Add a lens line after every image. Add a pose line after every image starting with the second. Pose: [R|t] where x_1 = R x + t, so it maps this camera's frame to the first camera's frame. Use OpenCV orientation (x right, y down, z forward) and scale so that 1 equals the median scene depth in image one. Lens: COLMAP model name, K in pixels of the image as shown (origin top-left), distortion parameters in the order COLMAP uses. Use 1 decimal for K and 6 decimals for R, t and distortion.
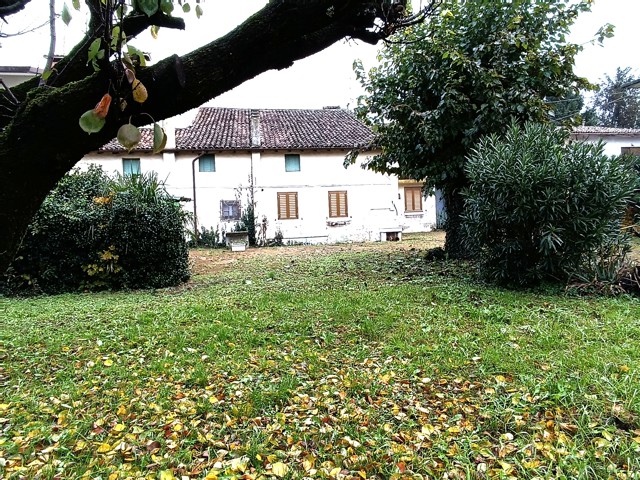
lens RADIAL K [[437.1, 0, 314.8], [0, 437.1, 227.9], [0, 0, 1]] dist [-0.033746, 0.040986]
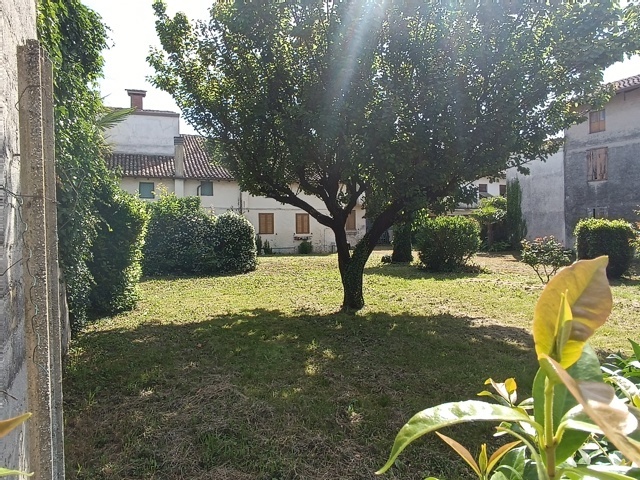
lens RADIAL K [[437.1, 0, 314.8], [0, 437.1, 227.9], [0, 0, 1]] dist [-0.033746, 0.040986]
pose [[0.976628, 0.029971, 0.212836, -0.206435], [-0.023418, 0.999173, -0.033245, 0.002224], [-0.213656, 0.027484, 0.976522, -0.321005]]
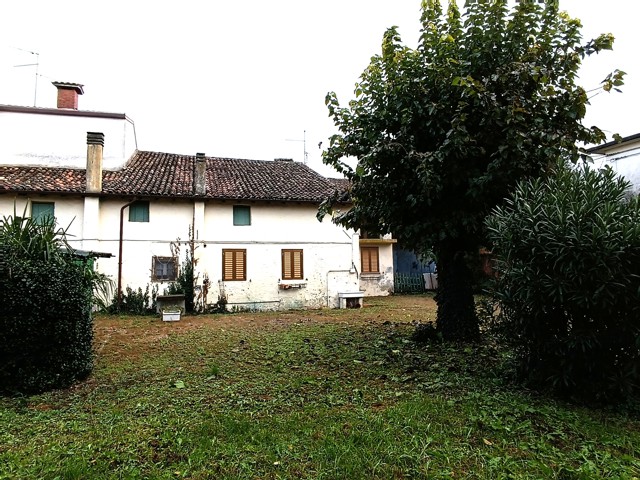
lens RADIAL K [[437.1, 0, 314.8], [0, 437.1, 227.9], [0, 0, 1]] dist [-0.033746, 0.040986]
pose [[0.991047, 0.035283, 0.128765, -0.018993], [-0.018100, 0.991051, -0.132252, -0.012750], [-0.132279, 0.128737, 0.982817, 0.134914]]
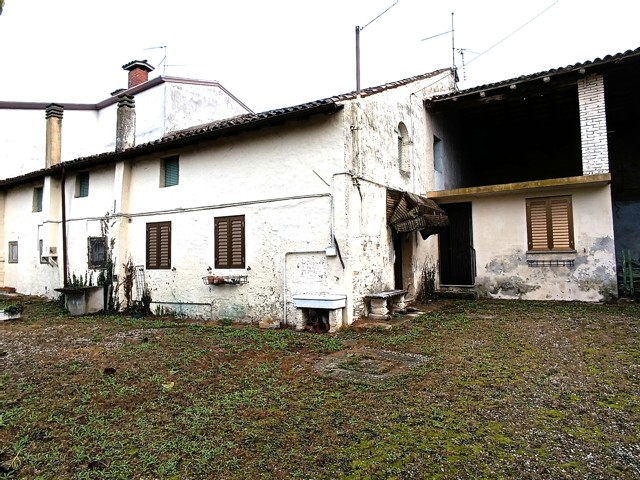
lens RADIAL K [[437.1, 0, 314.8], [0, 437.1, 227.9], [0, 0, 1]] dist [-0.033746, 0.040986]
pose [[0.737224, -0.024869, -0.675191, 0.503290], [-0.020059, 0.998076, -0.058663, -0.046510], [0.675351, 0.056791, 0.735307, 0.746536]]
